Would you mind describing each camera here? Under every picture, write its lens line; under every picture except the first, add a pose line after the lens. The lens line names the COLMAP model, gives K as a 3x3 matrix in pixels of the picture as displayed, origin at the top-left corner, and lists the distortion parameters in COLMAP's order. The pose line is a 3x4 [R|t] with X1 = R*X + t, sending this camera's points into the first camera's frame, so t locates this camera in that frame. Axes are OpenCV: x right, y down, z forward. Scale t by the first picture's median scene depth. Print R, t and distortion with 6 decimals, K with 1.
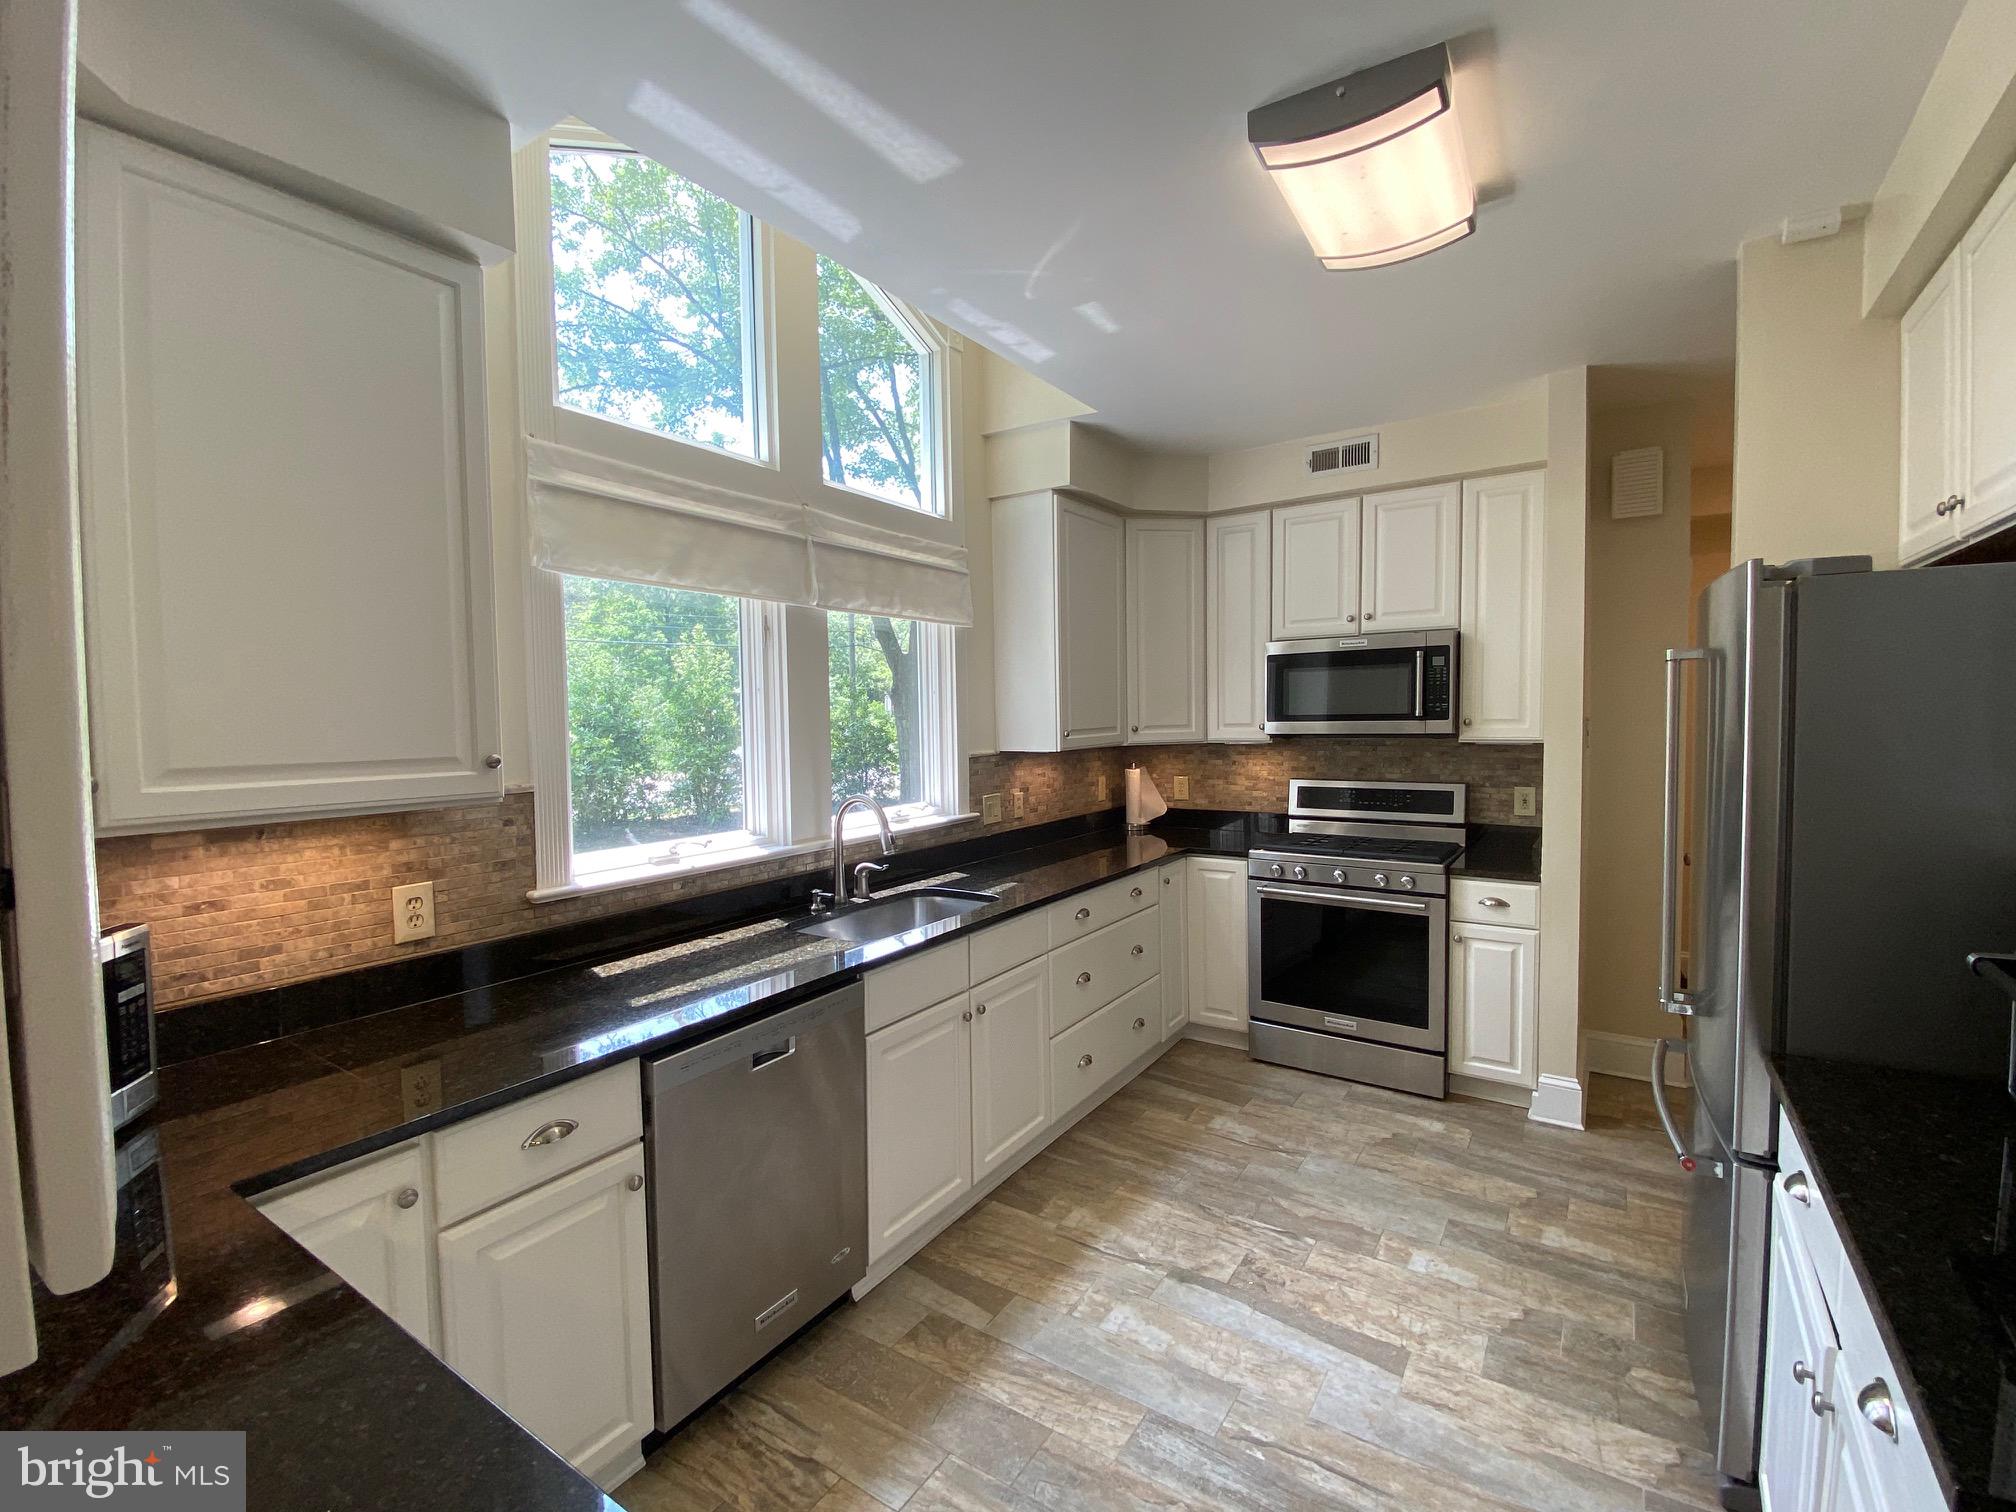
lens RADIAL K [[924.6, 0, 1008.0], [0, 924.6, 756.0], [0, 0, 1]] dist [0.021477, -0.024477]
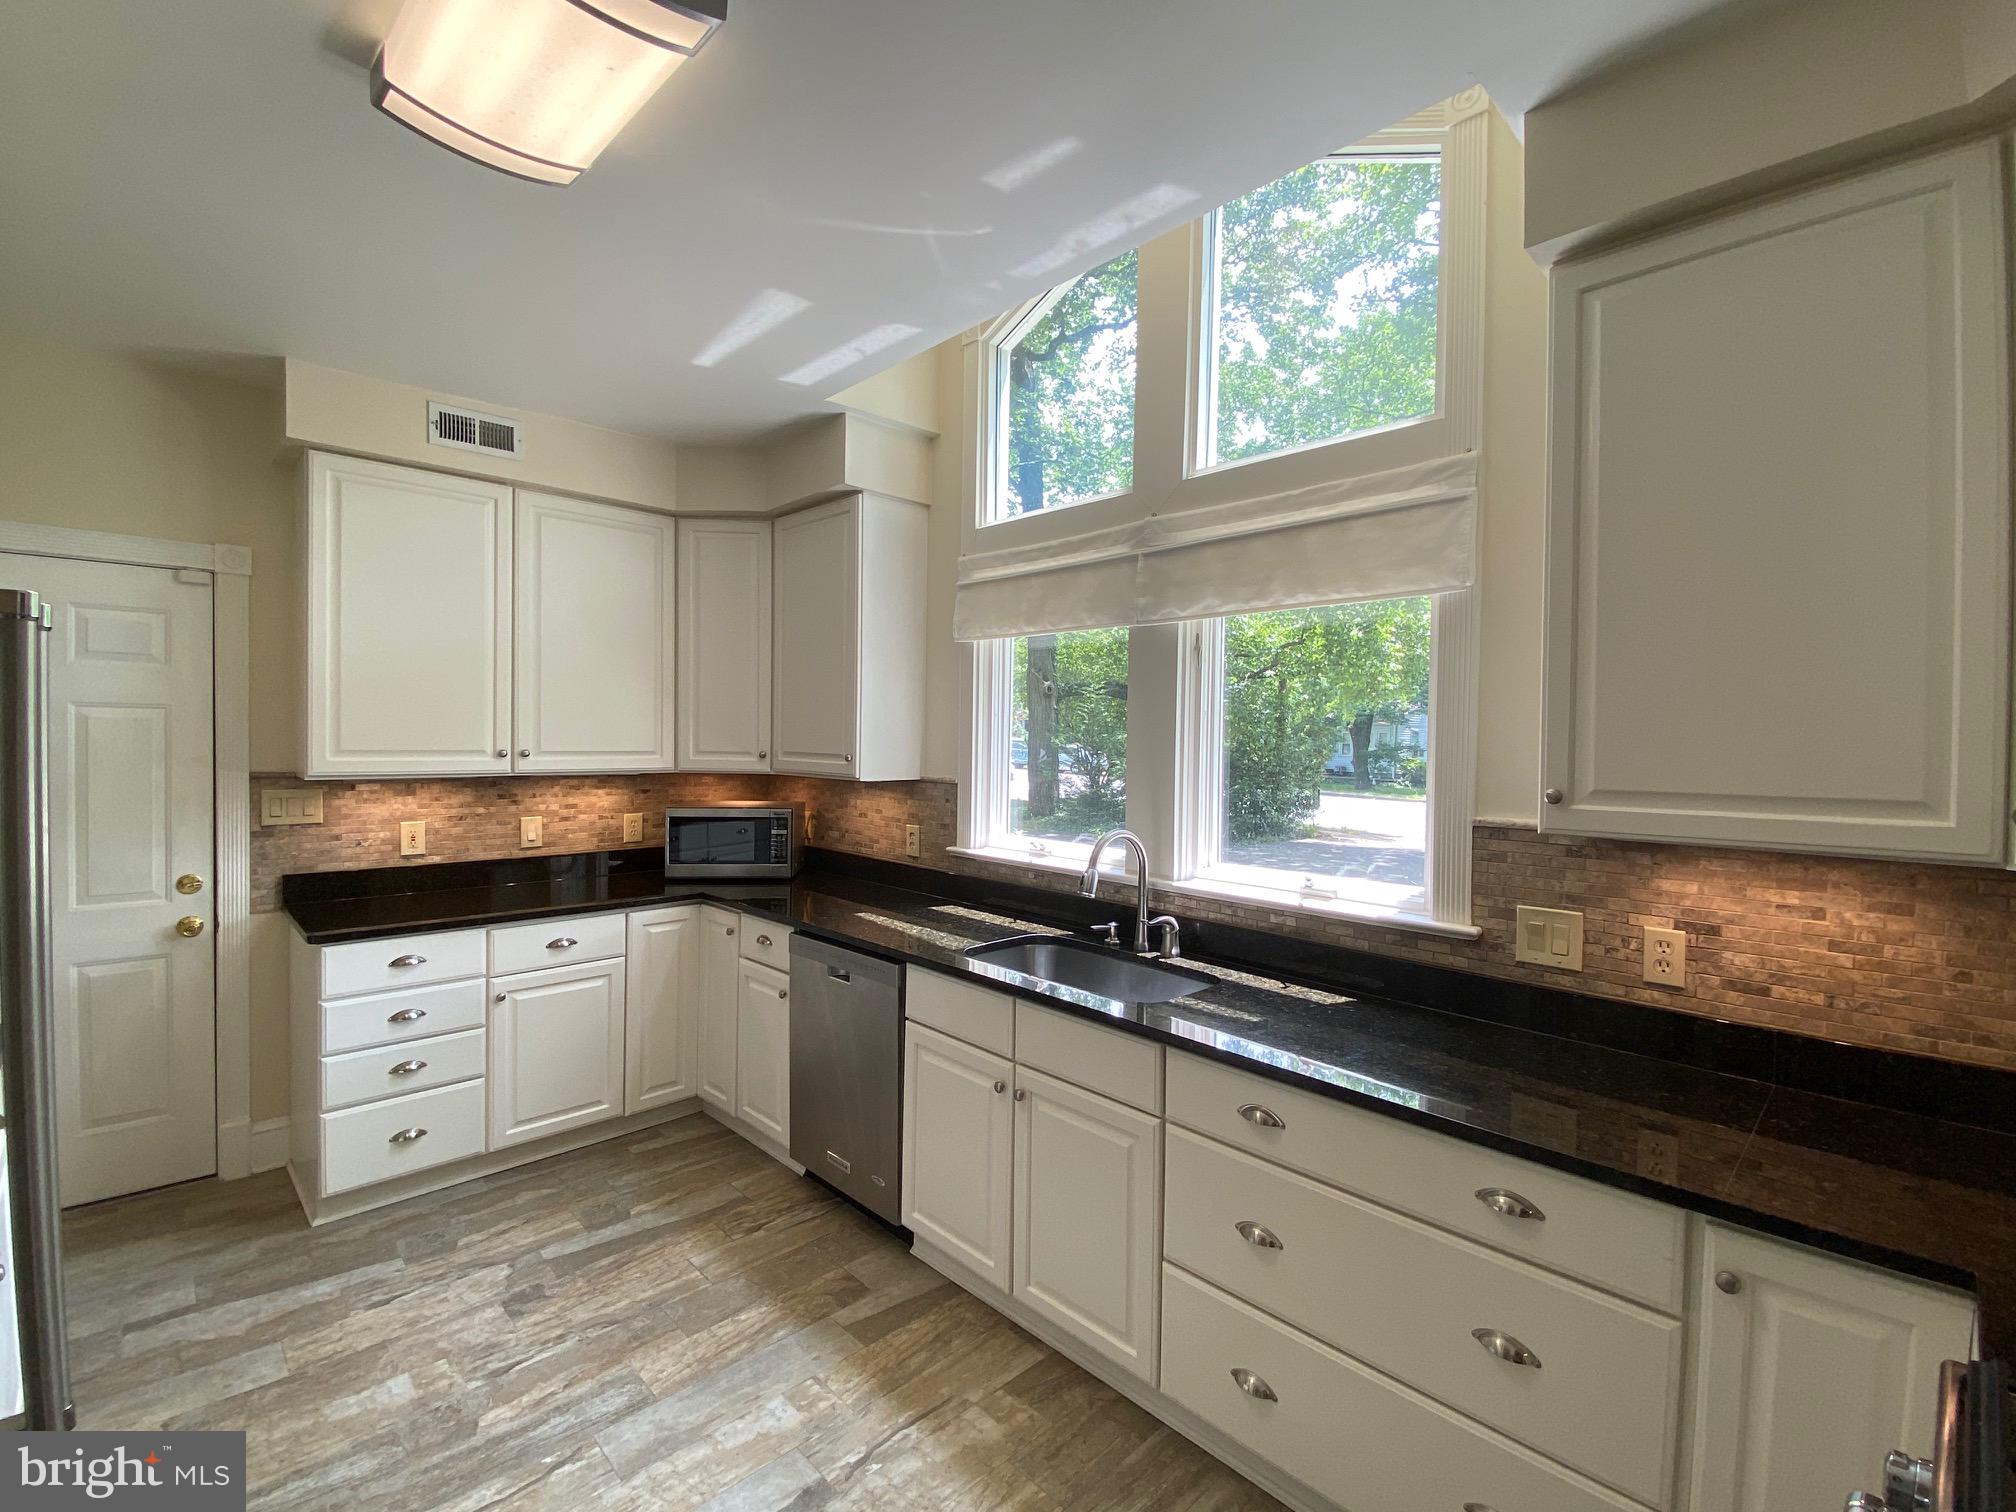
lens RADIAL K [[924.6, 0, 1008.0], [0, 924.6, 756.0], [0, 0, 1]] dist [0.021477, -0.024477]
pose [[-0.240297, 0.030176, -0.970230, 0.891963], [-0.062340, 0.996974, 0.046447, -0.077092], [0.968696, 0.071645, -0.237688, 1.343967]]
